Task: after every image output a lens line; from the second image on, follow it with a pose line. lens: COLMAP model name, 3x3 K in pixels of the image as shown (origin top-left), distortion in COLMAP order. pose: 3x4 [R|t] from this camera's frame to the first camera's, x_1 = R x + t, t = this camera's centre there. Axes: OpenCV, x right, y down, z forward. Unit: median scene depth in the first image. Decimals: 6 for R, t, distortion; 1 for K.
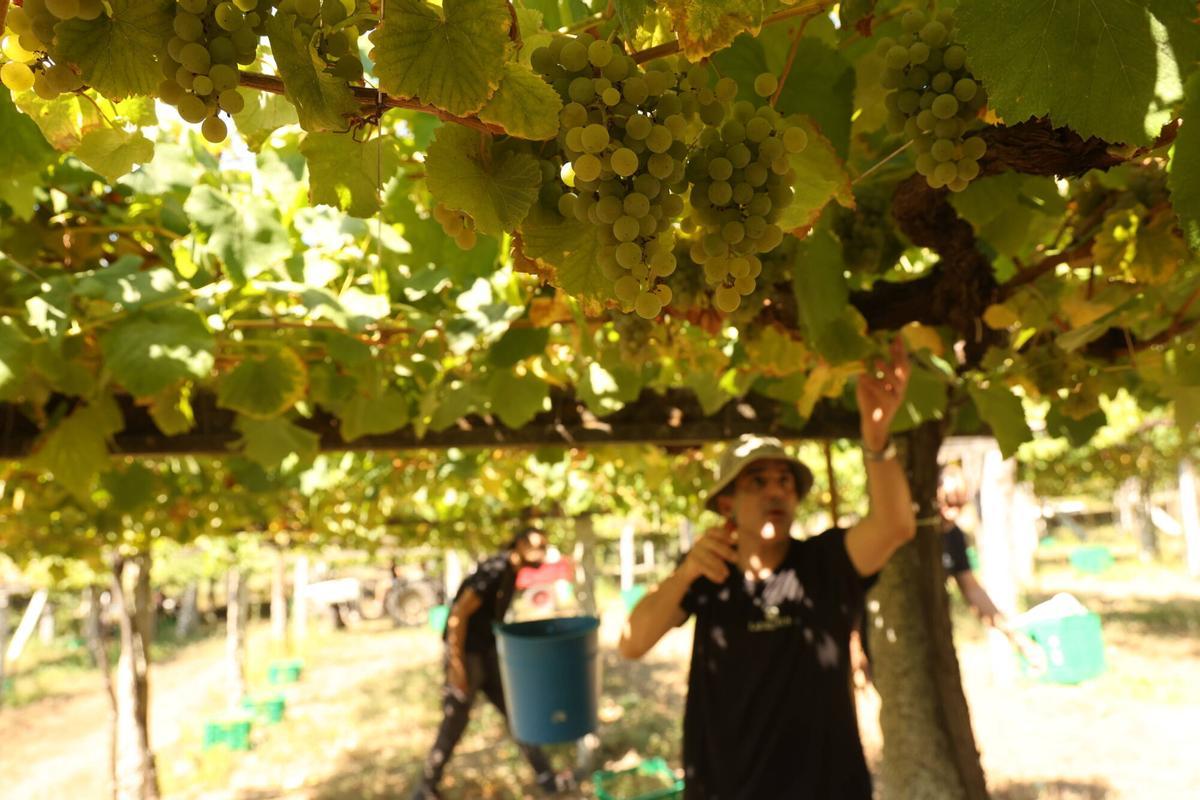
lens RADIAL K [[869.9, 0, 612.1], [0, 869.9, 413.7], [0, 0, 1]] dist [-0.078994, 0.073190]
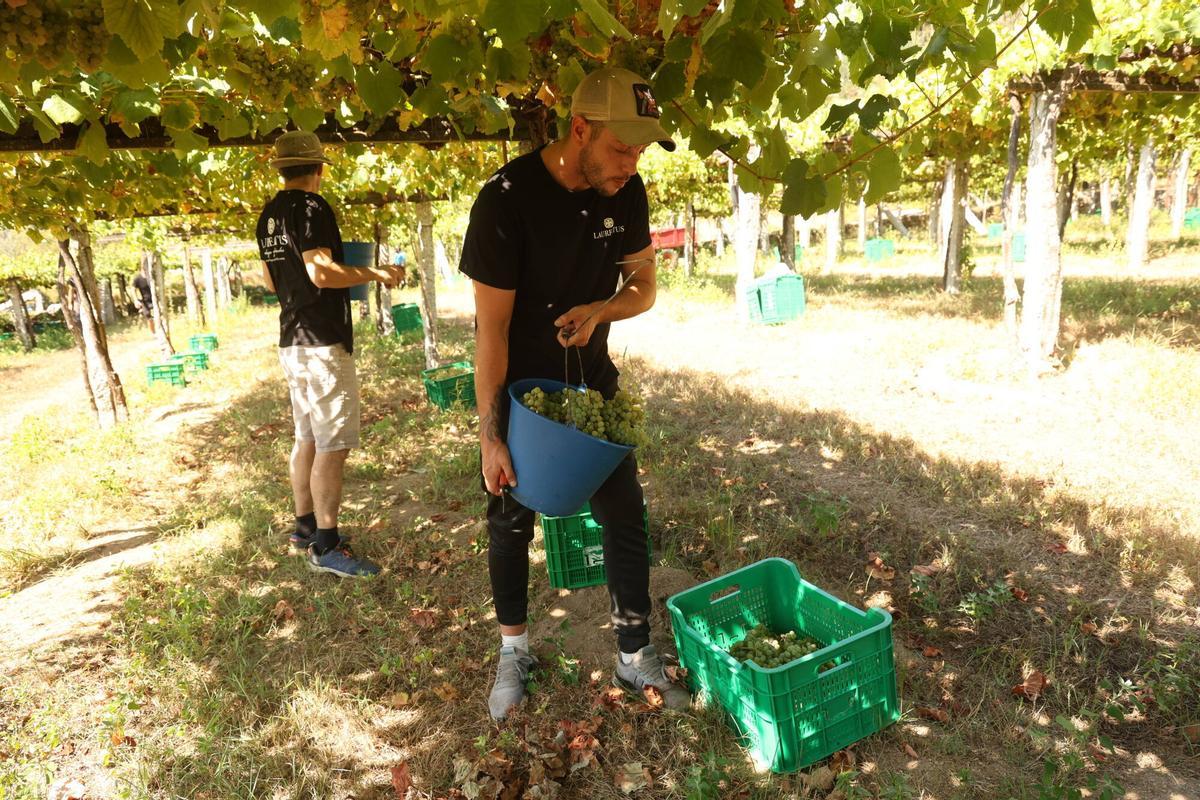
lens RADIAL K [[827.1, 0, 609.6], [0, 827.1, 410.5], [0, 0, 1]] dist [-0.093789, 0.063503]
pose [[0.993428, -0.022796, 0.112168, 0.486178], [-0.016665, 0.940719, 0.338778, -0.039965], [-0.113242, -0.338420, 0.934156, -1.430855]]
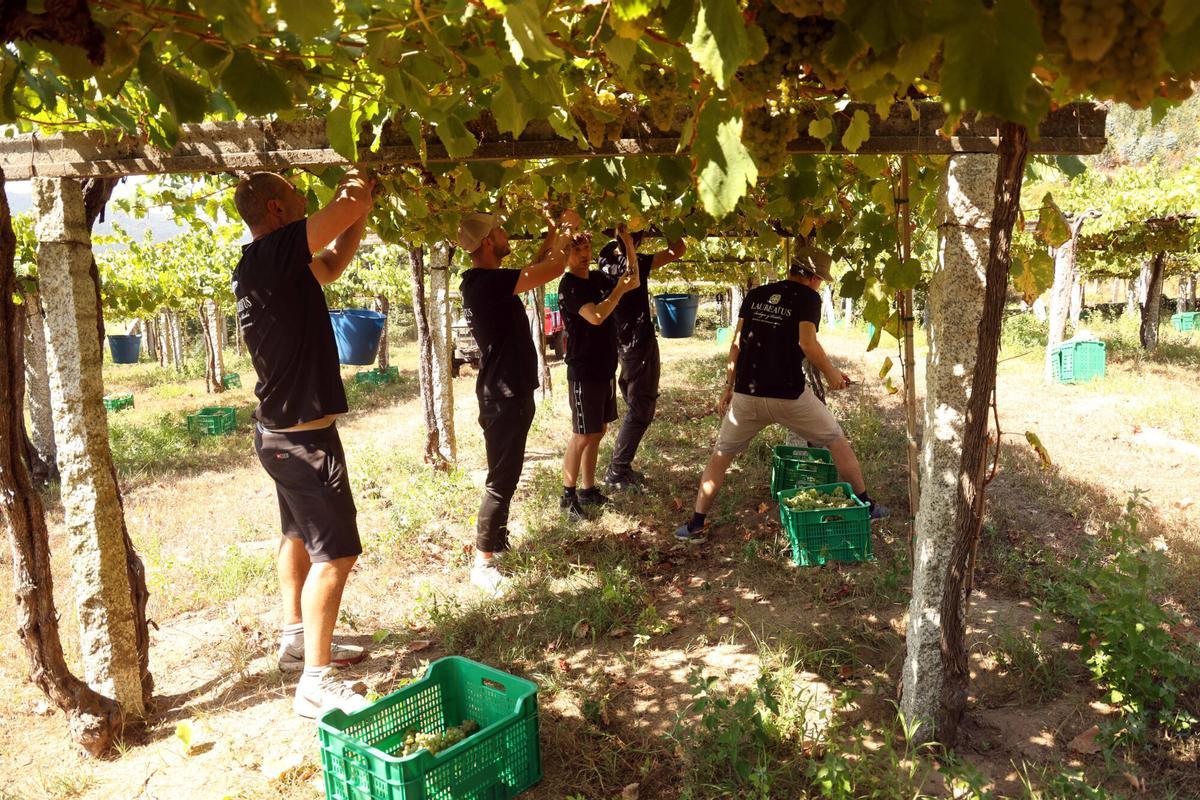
lens RADIAL K [[827.1, 0, 609.6], [0, 827.1, 410.5], [0, 0, 1]] dist [-0.093789, 0.063503]
pose [[0.931493, 0.100273, -0.349666, 1.273273], [0.007475, 0.955776, 0.294000, -0.383423], [0.363683, -0.276473, 0.889549, -3.088363]]
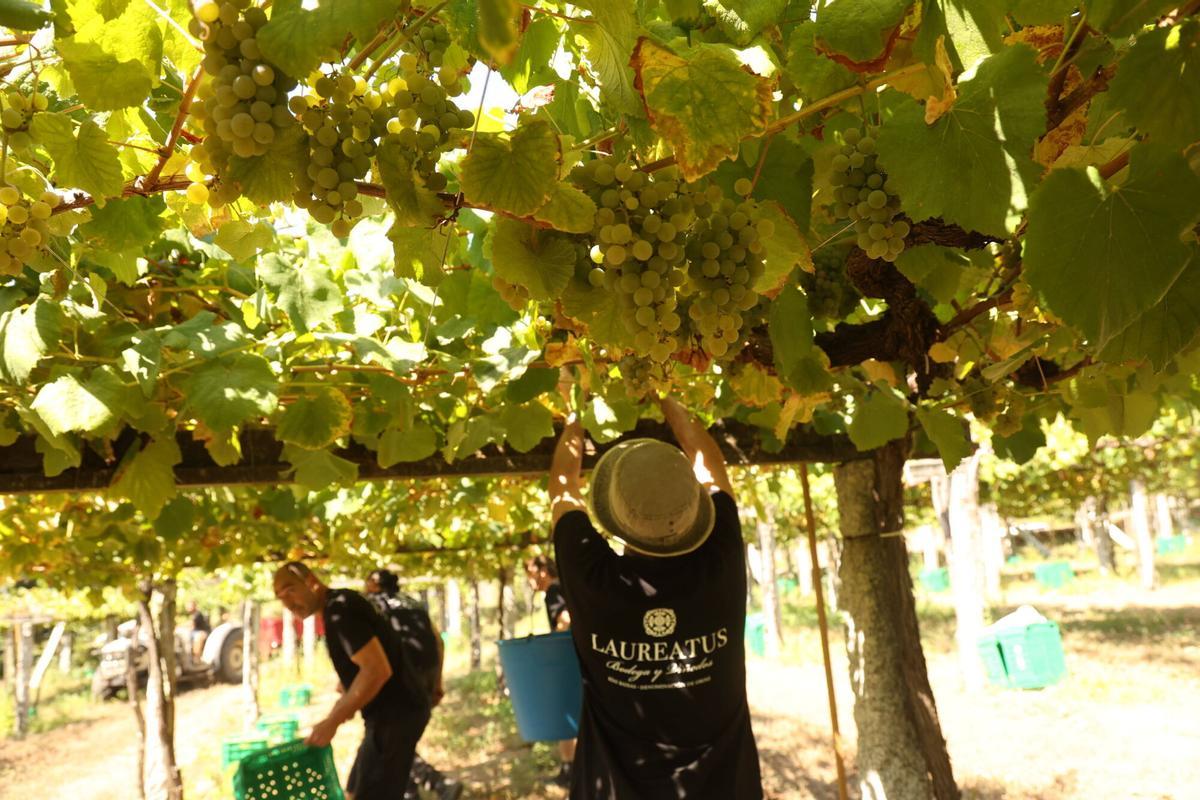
lens RADIAL K [[827.1, 0, 609.6], [0, 827.1, 410.5], [0, 0, 1]] dist [-0.093789, 0.063503]
pose [[0.999815, -0.015600, 0.011265, -0.019774], [0.016073, 0.998937, -0.043211, 0.007206], [-0.010579, 0.043384, 0.999002, -0.104752]]
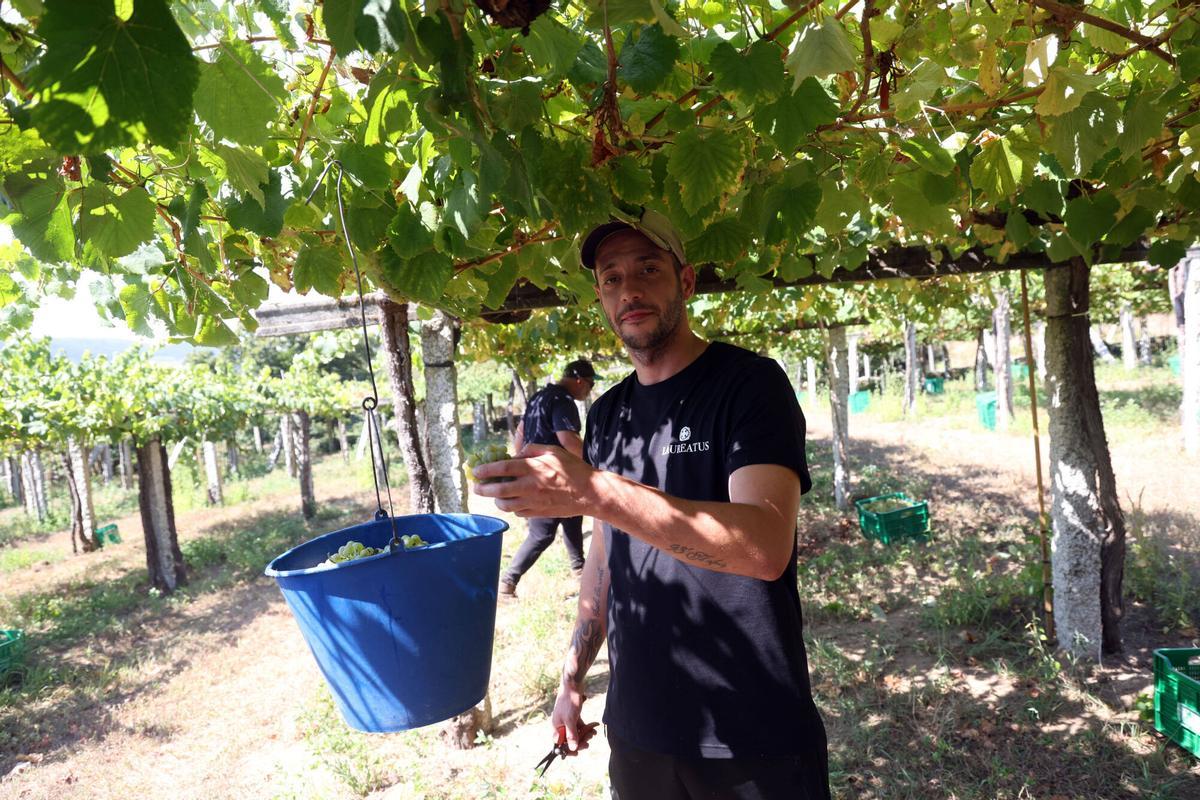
lens RADIAL K [[827.1, 0, 609.6], [0, 827.1, 410.5], [0, 0, 1]] dist [-0.093789, 0.063503]
pose [[0.966644, -0.014673, -0.255701, -0.231394], [0.066381, 0.978596, 0.194789, -0.106321], [0.247370, -0.205265, 0.946929, -1.331859]]
